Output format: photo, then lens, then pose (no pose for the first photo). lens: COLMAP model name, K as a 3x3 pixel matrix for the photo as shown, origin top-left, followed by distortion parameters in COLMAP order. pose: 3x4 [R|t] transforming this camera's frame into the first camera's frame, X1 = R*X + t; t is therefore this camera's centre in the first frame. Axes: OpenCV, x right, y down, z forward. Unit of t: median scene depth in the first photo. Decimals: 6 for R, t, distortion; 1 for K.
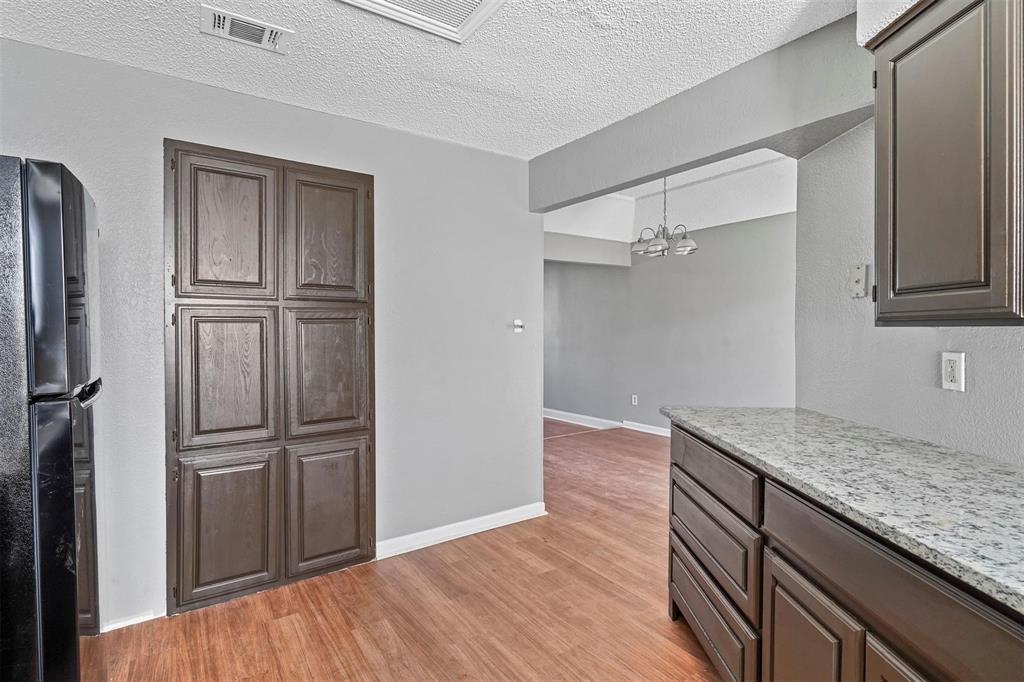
lens RADIAL K [[501.8, 0, 506.6], [0, 501.8, 331.4], [0, 0, 1]] dist [0.002784, 0.000484]
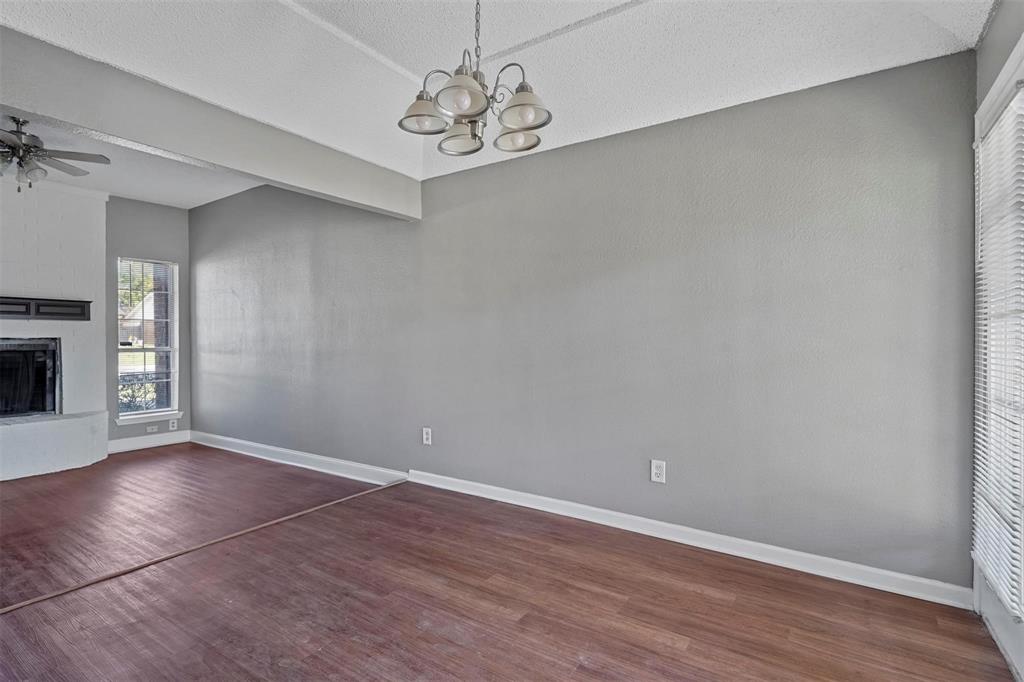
lens RADIAL K [[508.1, 0, 506.7], [0, 508.1, 342.1], [0, 0, 1]] dist [0.000179, 0.000193]
pose [[0.931503, 0.001028, 0.363732, 0.183656], [-0.002948, 0.999984, 0.004724, 0.026777], [-0.363721, -0.005472, 0.931492, 0.592336]]
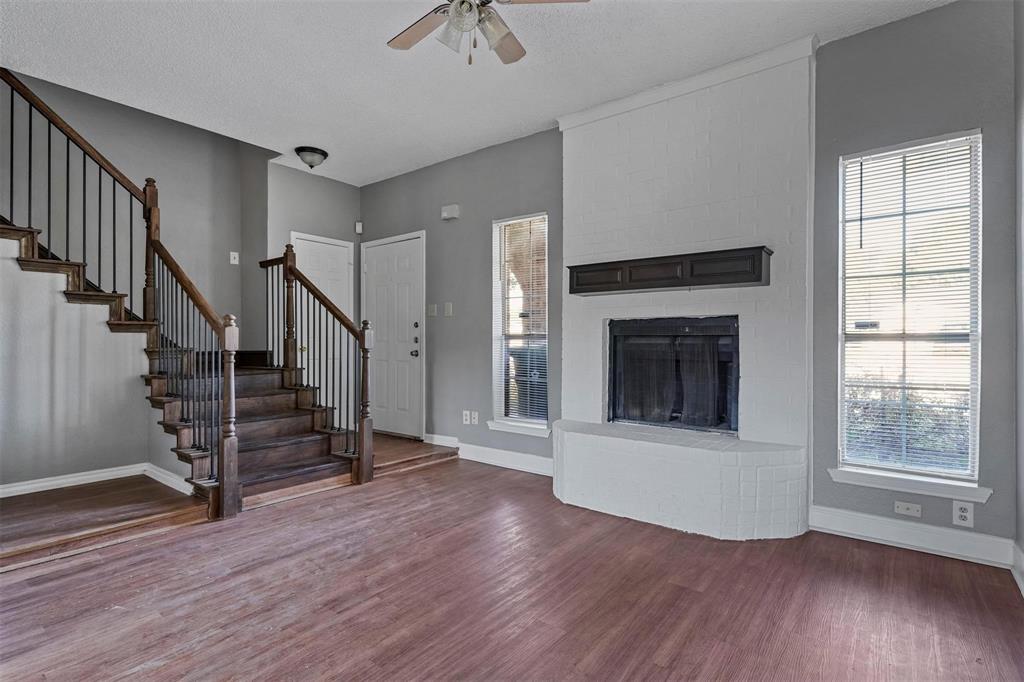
lens RADIAL K [[501.8, 0, 506.6], [0, 501.8, 331.4], [0, 0, 1]] dist [0.002784, 0.000484]
pose [[0.304131, -0.014530, -0.952519, 0.240518], [-0.004182, 0.999854, -0.016587, 0.065500], [0.952621, 0.009028, 0.304025, 1.596053]]
